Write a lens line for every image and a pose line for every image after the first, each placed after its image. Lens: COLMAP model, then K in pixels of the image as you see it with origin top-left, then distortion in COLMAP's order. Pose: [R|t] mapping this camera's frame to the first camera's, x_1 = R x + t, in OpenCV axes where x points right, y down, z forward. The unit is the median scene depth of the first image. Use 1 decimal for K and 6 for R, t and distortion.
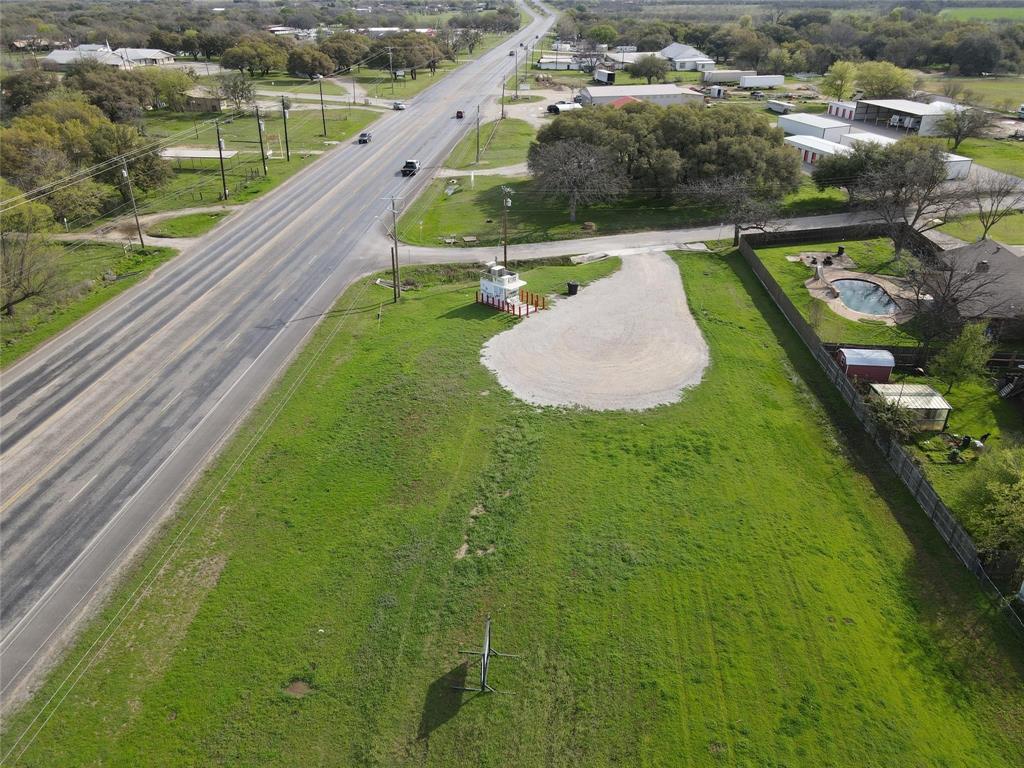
lens RADIAL K [[717.2, 0, 512.0], [0, 717.2, 384.0], [0, 0, 1]] dist [0.050609, -0.050216]
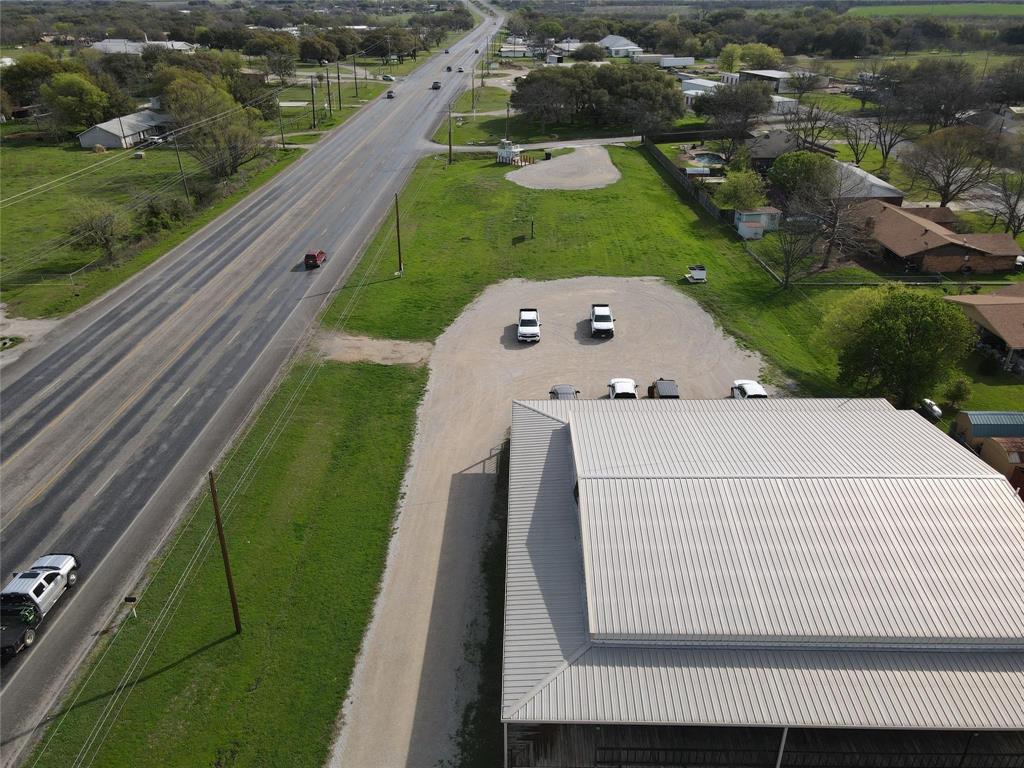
lens RADIAL K [[717.2, 0, 512.0], [0, 717.2, 384.0], [0, 0, 1]] dist [0.050609, -0.050216]
pose [[0.997537, -0.035442, 0.060534, -0.036816], [0.035615, 0.999364, -0.001776, 0.118798], [-0.060433, 0.003928, 0.998165, -0.214130]]
